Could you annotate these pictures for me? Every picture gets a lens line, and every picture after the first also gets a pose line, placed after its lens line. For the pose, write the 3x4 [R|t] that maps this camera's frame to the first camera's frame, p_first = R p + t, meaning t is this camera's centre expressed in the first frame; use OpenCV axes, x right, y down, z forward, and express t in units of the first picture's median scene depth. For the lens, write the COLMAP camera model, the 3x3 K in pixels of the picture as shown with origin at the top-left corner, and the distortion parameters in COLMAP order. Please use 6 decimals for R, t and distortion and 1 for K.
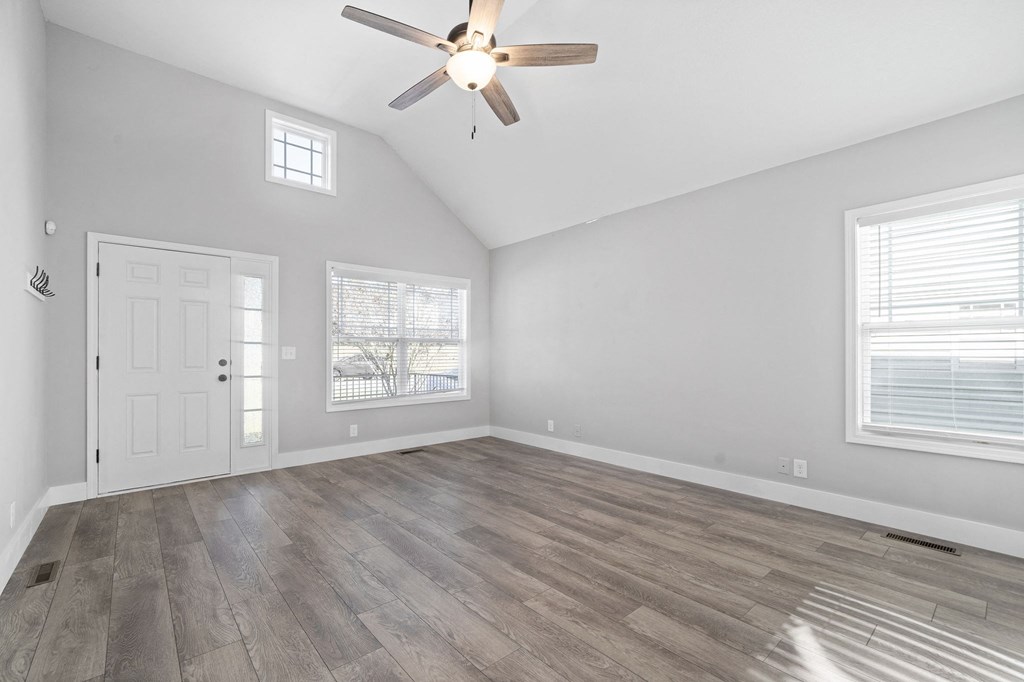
lens RADIAL K [[432.7, 0, 500.8], [0, 432.7, 350.5], [0, 0, 1]] dist [-0.000009, 0.000051]
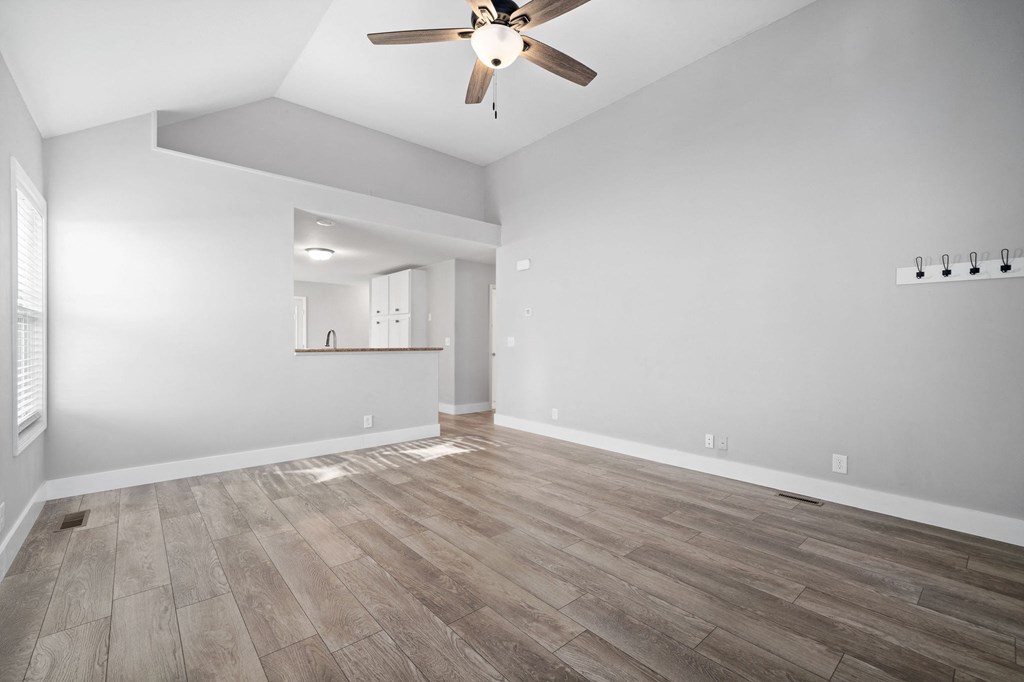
lens RADIAL K [[432.7, 0, 500.8], [0, 432.7, 350.5], [0, 0, 1]] dist [-0.000009, 0.000051]
pose [[-0.999980, -0.000101, 0.006294, -0.091225], [-0.000032, 0.999940, 0.010935, 0.017091], [-0.006295, 0.010934, -0.999920, 2.158658]]
